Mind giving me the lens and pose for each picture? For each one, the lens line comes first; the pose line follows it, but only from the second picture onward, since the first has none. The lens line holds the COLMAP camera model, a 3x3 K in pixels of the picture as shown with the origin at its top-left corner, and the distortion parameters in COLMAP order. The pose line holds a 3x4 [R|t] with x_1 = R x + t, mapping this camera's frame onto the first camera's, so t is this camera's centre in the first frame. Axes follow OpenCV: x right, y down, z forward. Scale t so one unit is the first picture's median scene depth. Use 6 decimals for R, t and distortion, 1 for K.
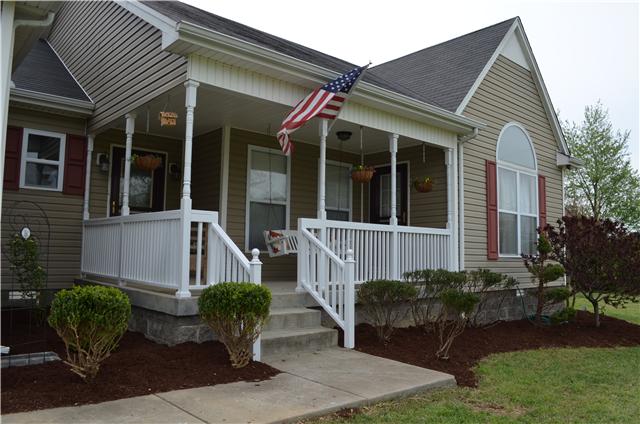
lens RADIAL K [[501.4, 0, 320.0], [0, 501.4, 212.0], [0, 0, 1]] dist [-0.067790, -0.004622]
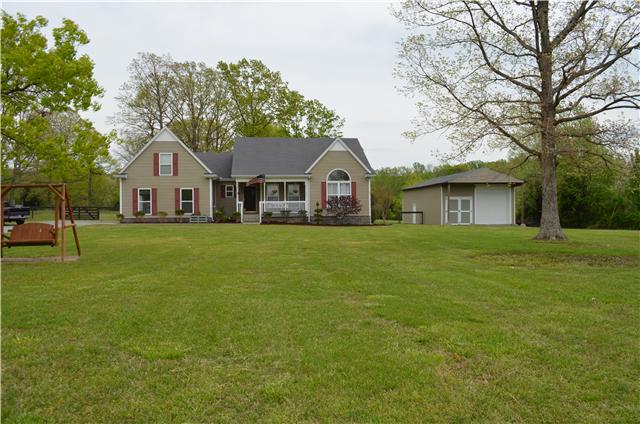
lens RADIAL K [[501.4, 0, 320.0], [0, 501.4, 212.0], [0, 0, 1]] dist [-0.067790, -0.004622]
pose [[0.831201, -0.033531, -0.554959, 3.032822], [0.071750, 0.996302, 0.047268, -0.071599], [0.551322, -0.079107, 0.830533, -2.745684]]
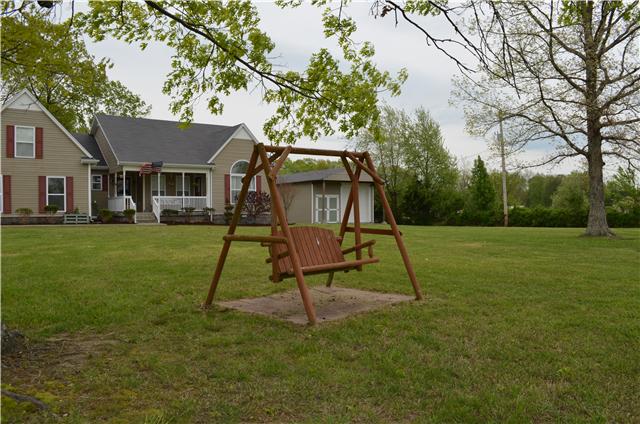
lens RADIAL K [[501.4, 0, 320.0], [0, 501.4, 212.0], [0, 0, 1]] dist [-0.067790, -0.004622]
pose [[0.995155, -0.029254, -0.093867, 1.551854], [0.036758, 0.996178, 0.079233, -0.119373], [0.091190, -0.082300, 0.992427, -2.732333]]
